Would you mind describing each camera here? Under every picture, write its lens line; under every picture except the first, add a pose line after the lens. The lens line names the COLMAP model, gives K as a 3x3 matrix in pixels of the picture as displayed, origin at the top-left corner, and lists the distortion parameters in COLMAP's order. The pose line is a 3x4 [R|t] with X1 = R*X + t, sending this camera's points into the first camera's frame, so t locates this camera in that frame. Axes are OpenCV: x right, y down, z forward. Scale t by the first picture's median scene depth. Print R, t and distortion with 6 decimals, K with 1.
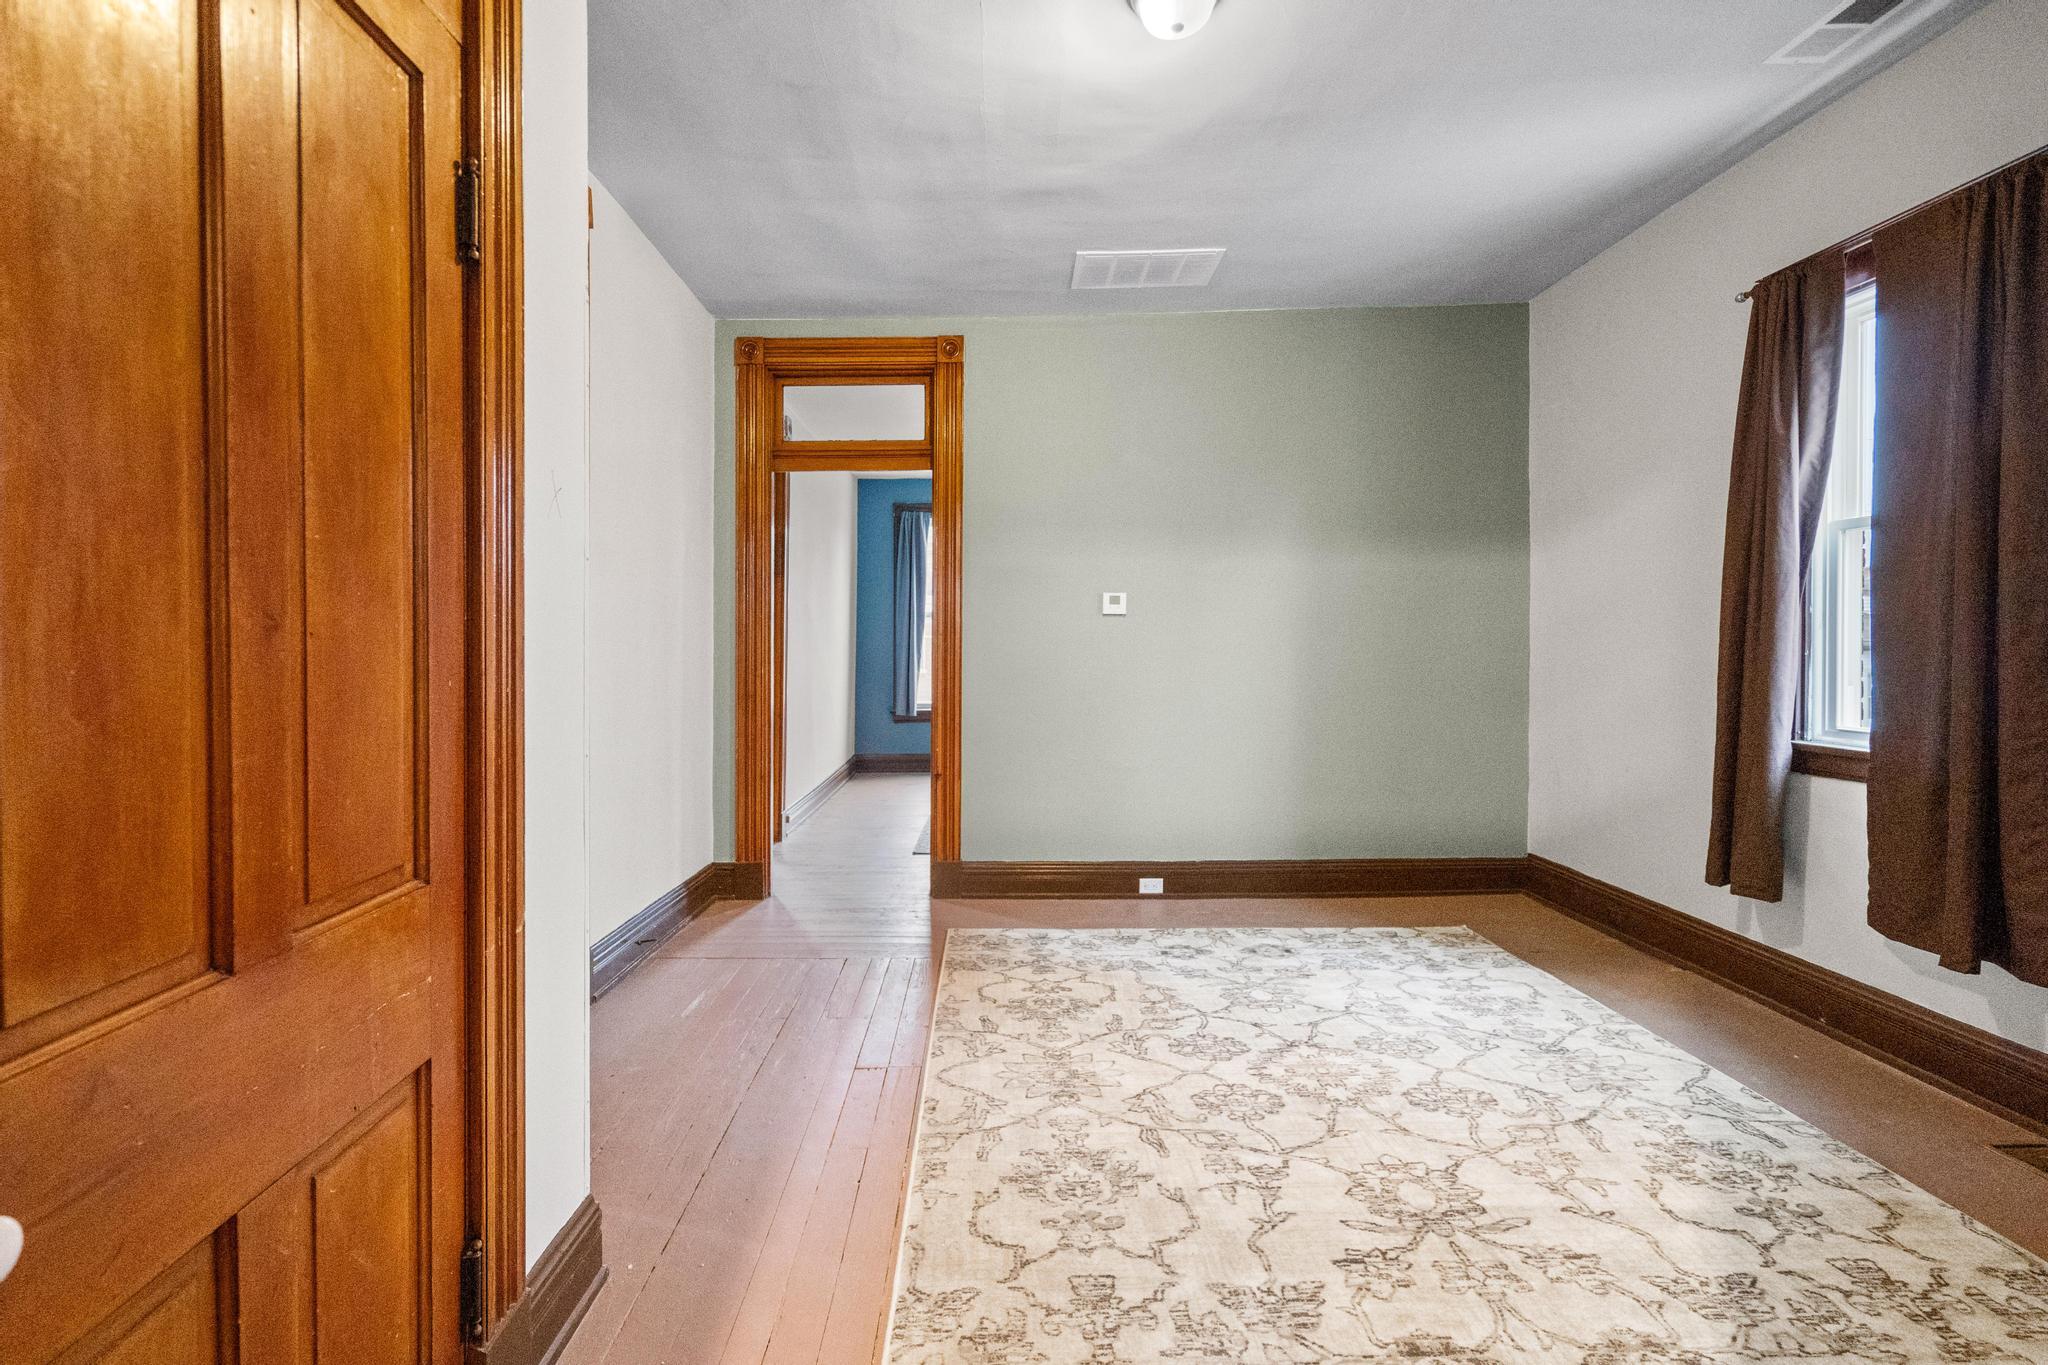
lens RADIAL K [[959.2, 0, 1024.1], [0, 959.2, 647.5], [0, 0, 1]] dist [-0.001427, 0.000644]
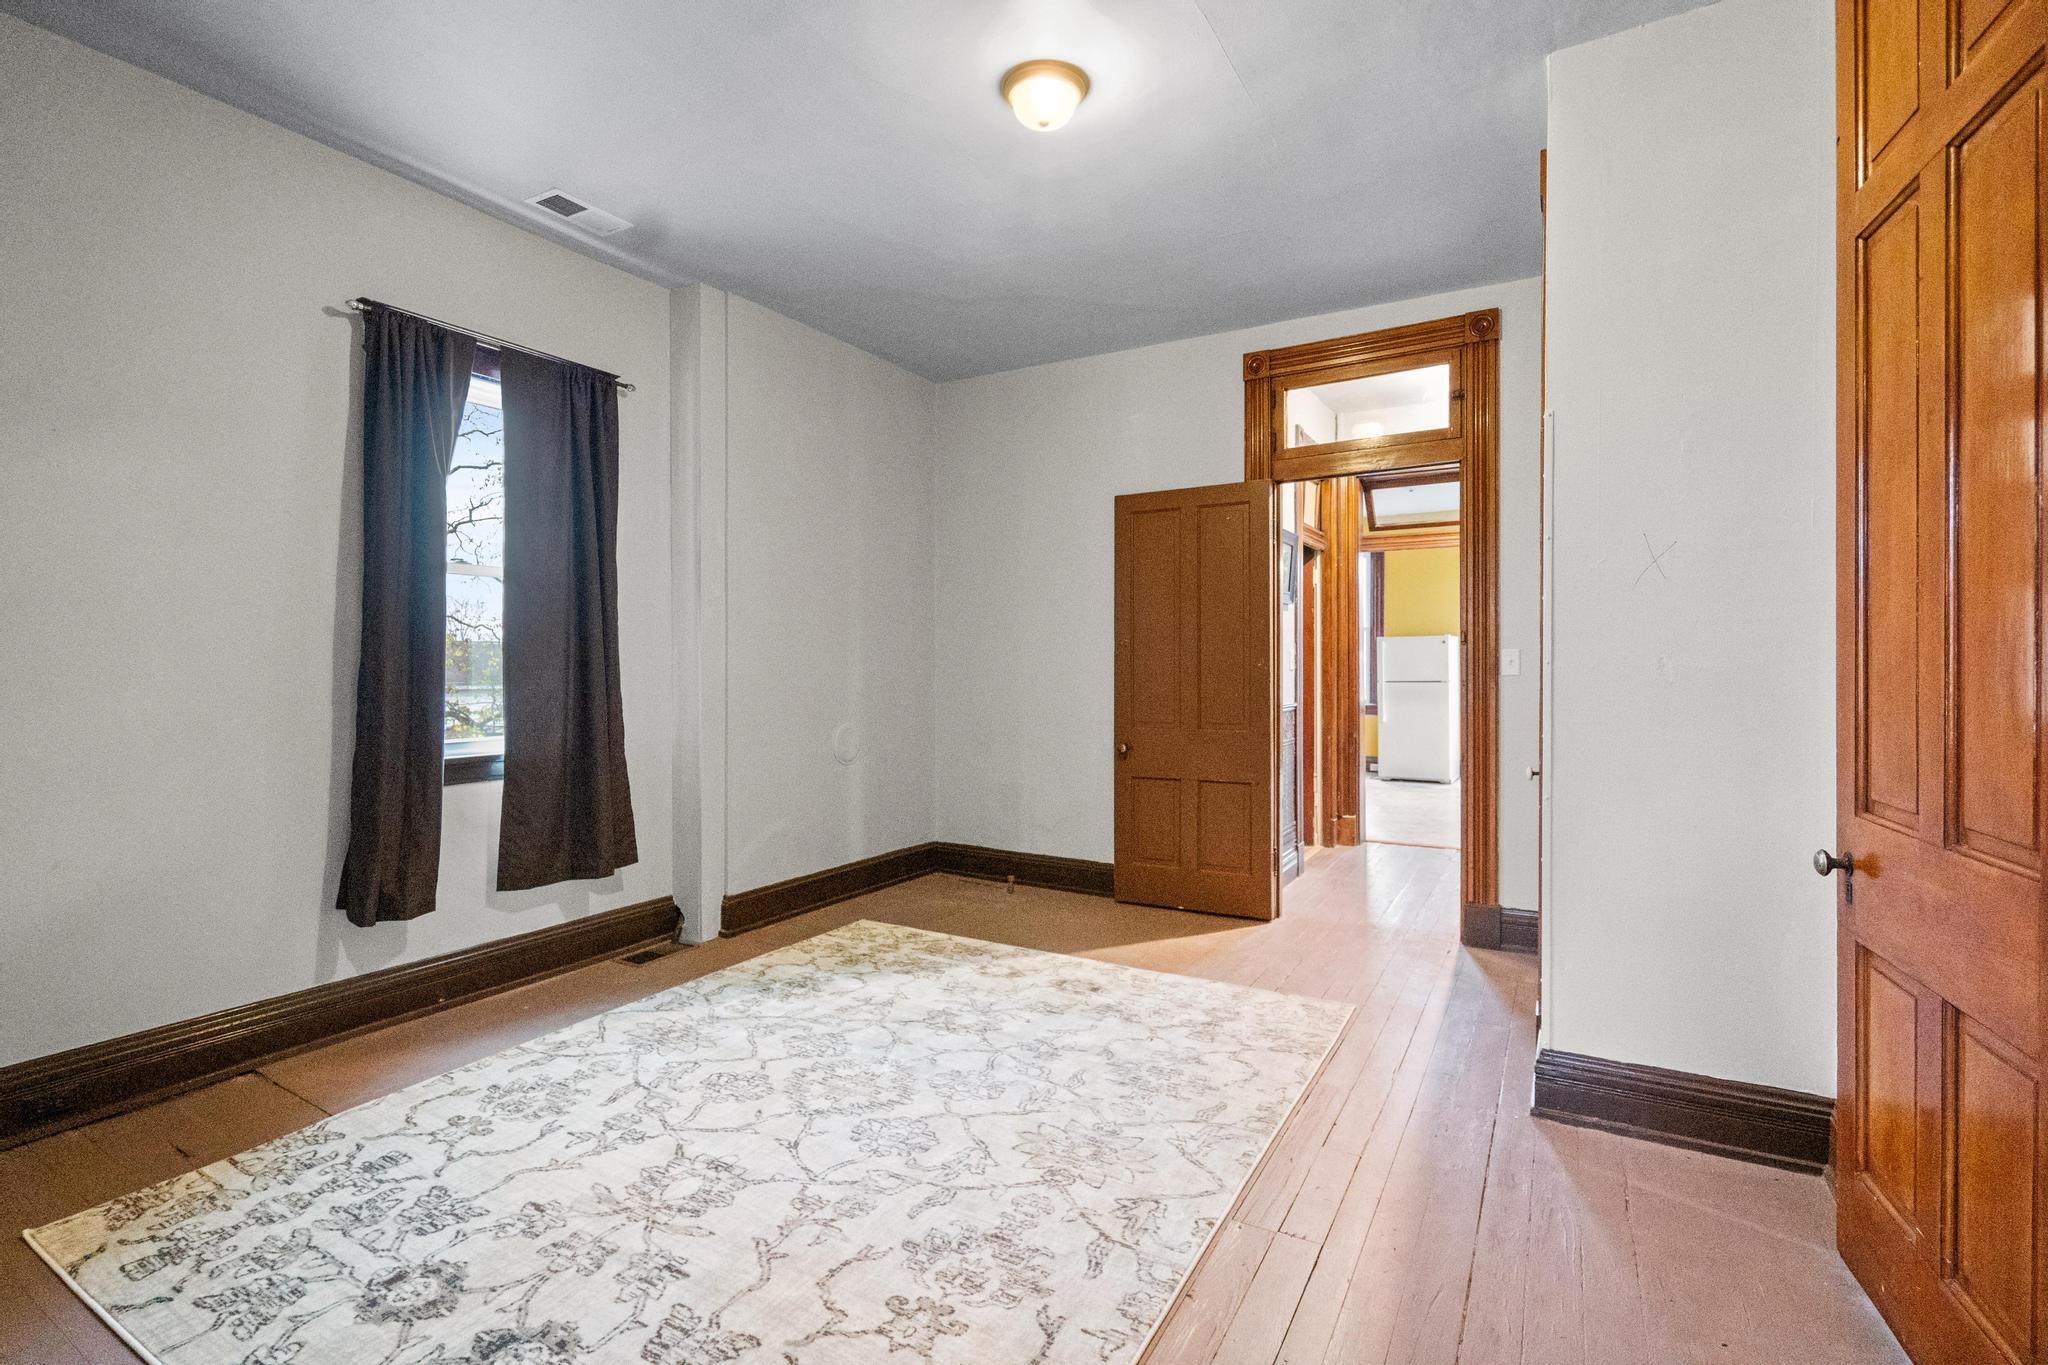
lens RADIAL K [[939.0, 0, 1010.3], [0, 939.0, 680.8], [0, 0, 1]] dist [-0.002403, 0.000214]
pose [[-0.844278, -0.001929, 0.535902, -0.320362], [0.008273, 0.999827, 0.016632, -0.000552], [-0.535842, 0.018475, -0.844116, 1.543239]]
